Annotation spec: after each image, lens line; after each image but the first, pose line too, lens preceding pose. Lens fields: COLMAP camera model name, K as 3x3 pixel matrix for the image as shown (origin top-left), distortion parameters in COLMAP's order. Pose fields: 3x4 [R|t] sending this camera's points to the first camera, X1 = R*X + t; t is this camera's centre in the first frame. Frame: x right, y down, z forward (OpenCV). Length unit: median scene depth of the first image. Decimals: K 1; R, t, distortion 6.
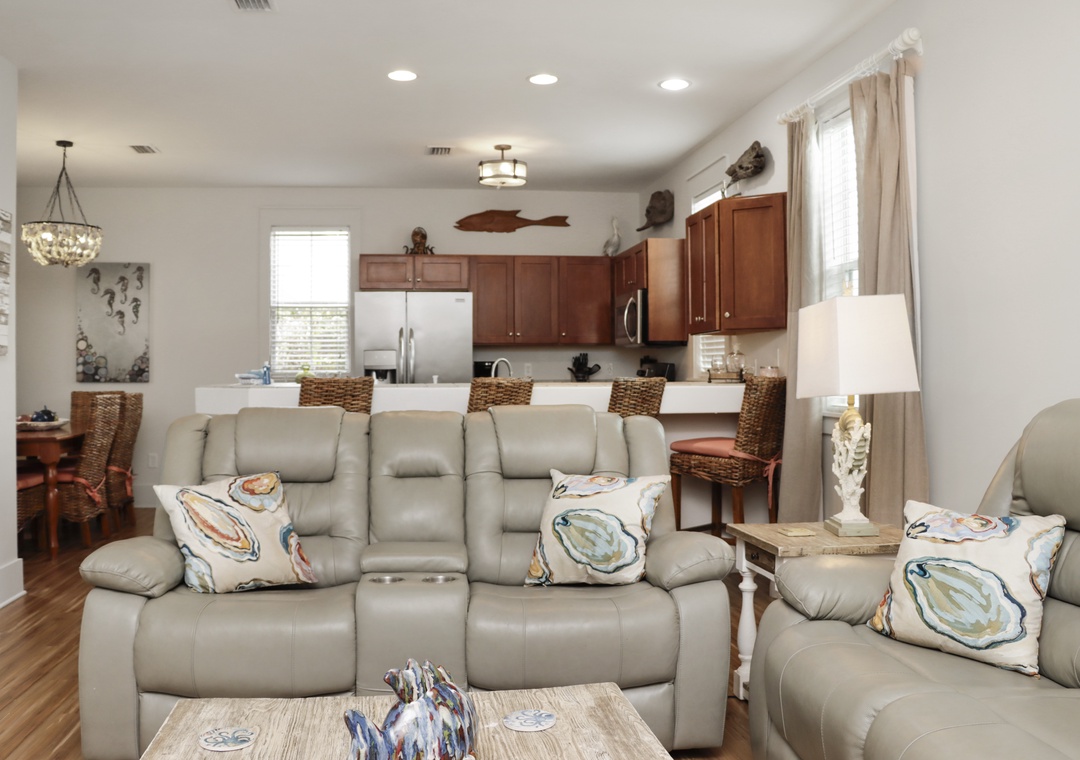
lens RADIAL K [[1071.0, 0, 540.0], [0, 1071.0, 380.0], [0, 0, 1]] dist [-0.000863, -0.004642]
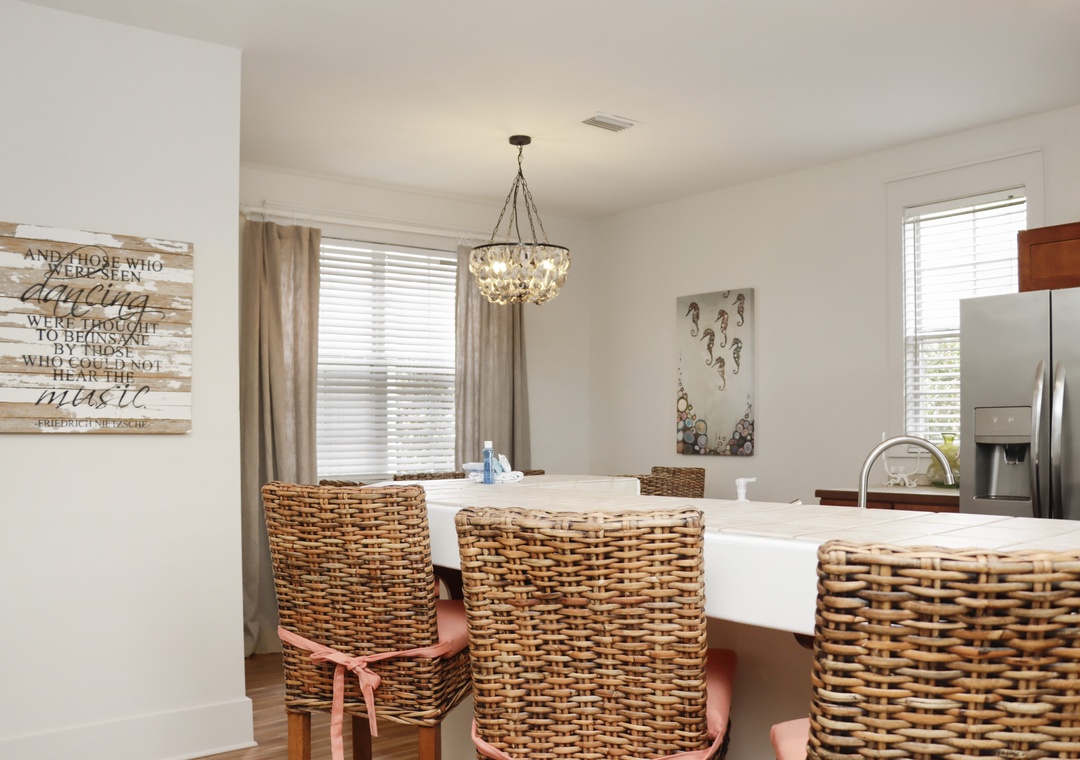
lens RADIAL K [[1071.0, 0, 540.0], [0, 1071.0, 380.0], [0, 0, 1]] dist [-0.000863, -0.004642]
pose [[0.549988, -0.036080, -0.834393, 0.150074], [-0.000524, 0.999051, -0.043546, -0.017252], [0.835173, 0.024387, 0.549447, 0.496620]]
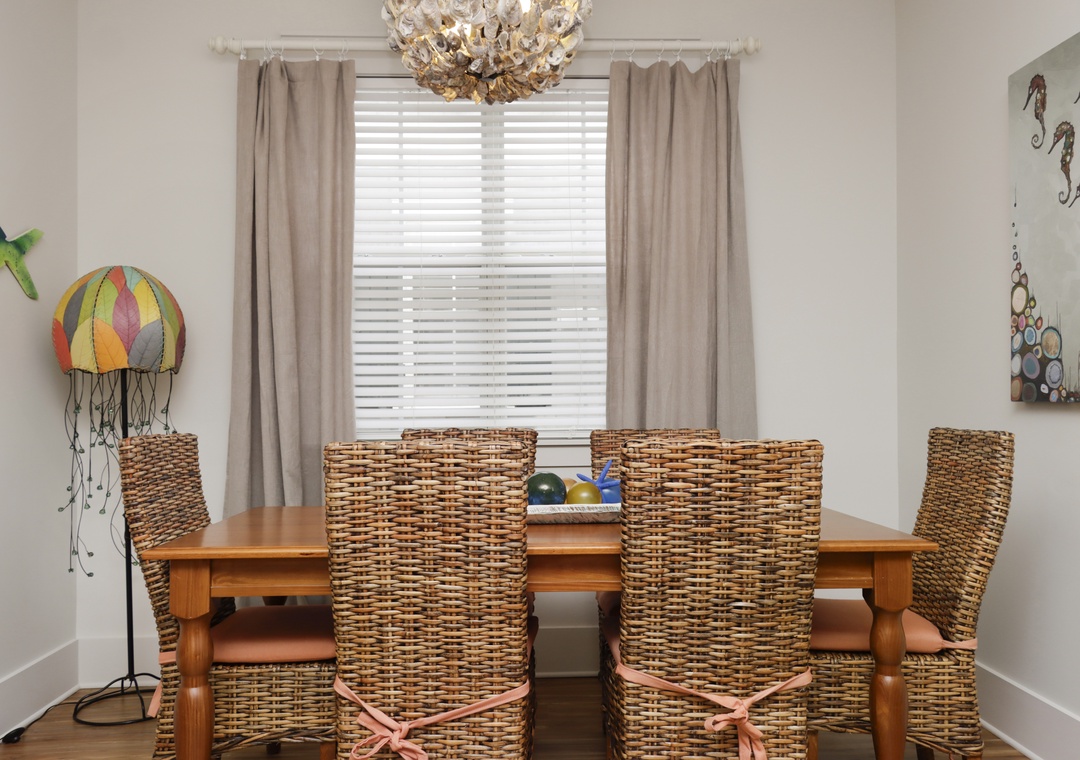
lens RADIAL K [[929.5, 0, 540.0], [0, 929.5, 380.0], [0, 0, 1]] dist [-0.001881, -0.001549]
pose [[-0.063814, -0.013058, -0.997876, -0.106100], [0.008586, 0.999870, -0.013633, -0.002774], [0.997925, -0.009438, -0.063693, 0.855827]]
